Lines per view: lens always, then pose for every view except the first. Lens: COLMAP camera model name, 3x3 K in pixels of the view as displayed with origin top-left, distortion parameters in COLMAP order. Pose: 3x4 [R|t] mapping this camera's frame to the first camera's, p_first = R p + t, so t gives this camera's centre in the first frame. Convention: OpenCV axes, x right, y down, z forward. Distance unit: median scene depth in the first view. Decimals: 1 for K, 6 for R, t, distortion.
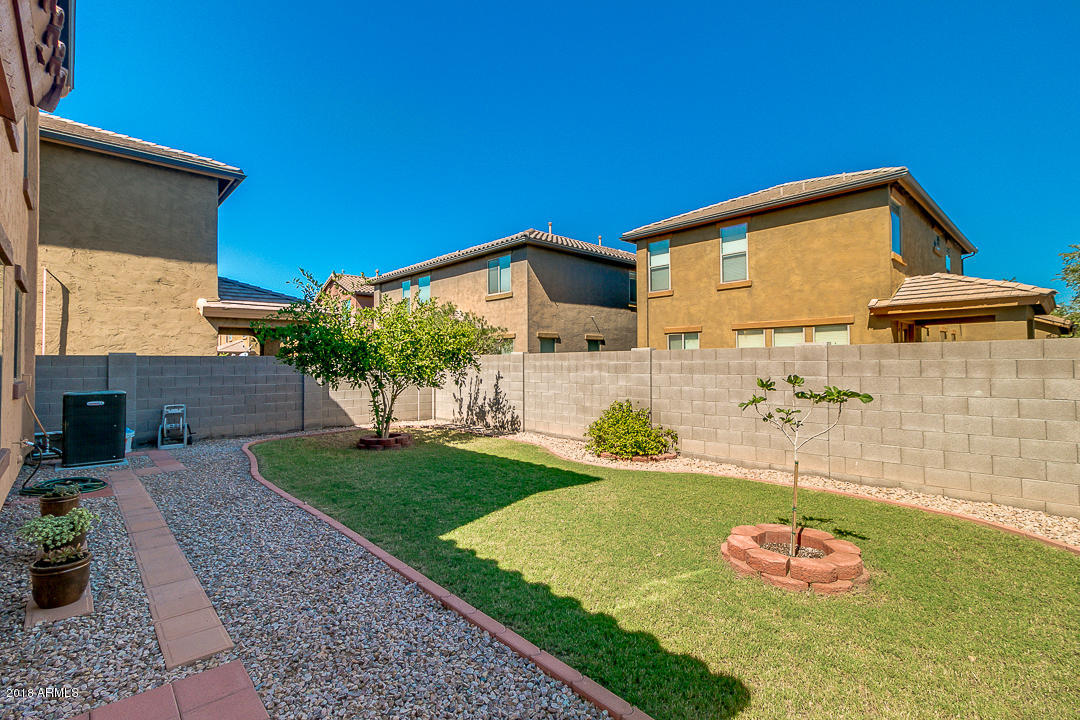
lens RADIAL K [[498.8, 0, 532.9], [0, 498.8, 355.5], [0, 0, 1]] dist [0.009248, -0.005996]
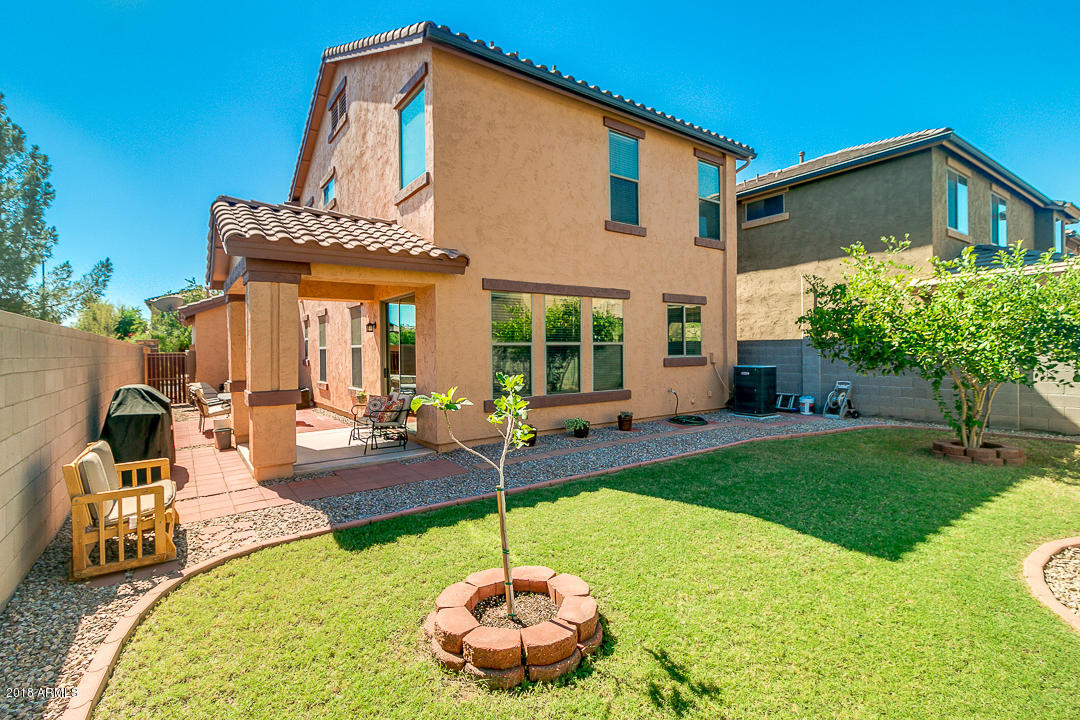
lens RADIAL K [[498.8, 0, 544.8], [0, 498.8, 357.7], [0, 0, 1]] dist [0.009248, -0.005996]
pose [[-0.113278, 0.025673, -0.993232, 0.475691], [0.026151, 0.999397, 0.022849, 0.001279], [0.993219, -0.023385, -0.113881, 0.440504]]
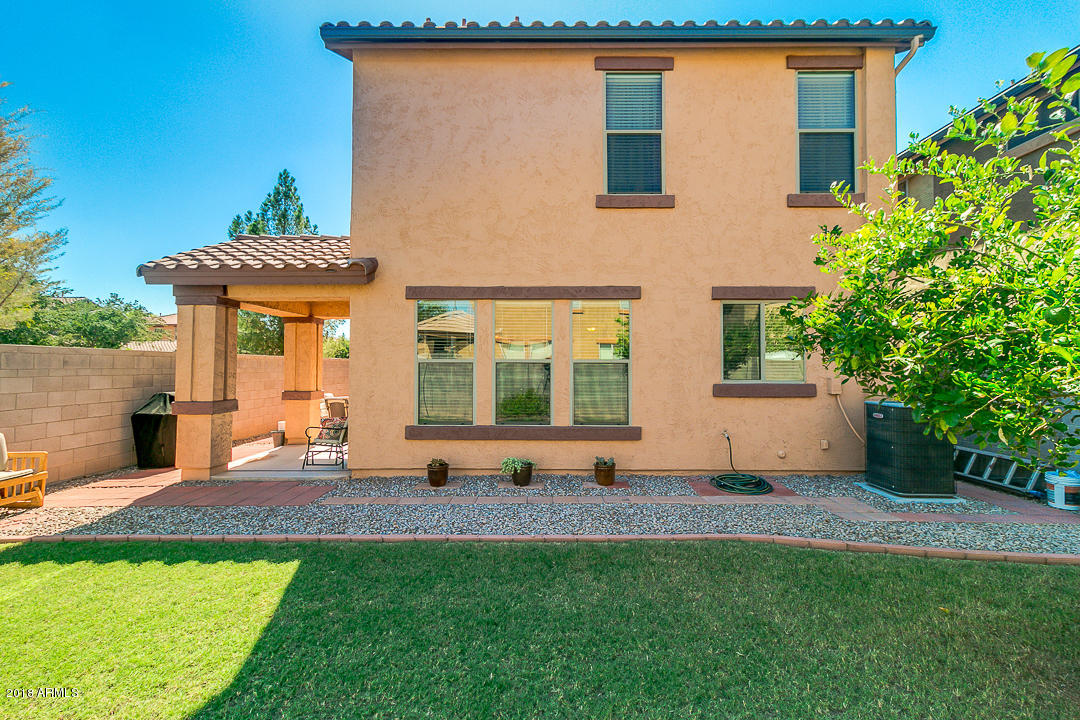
lens RADIAL K [[498.8, 0, 540.6], [0, 498.8, 355.0], [0, 0, 1]] dist [0.009248, -0.005996]
pose [[-0.677618, -0.008102, -0.735369, 0.085695], [0.012791, 0.999658, -0.022800, 0.005168], [0.735303, -0.024856, -0.677283, 0.862167]]
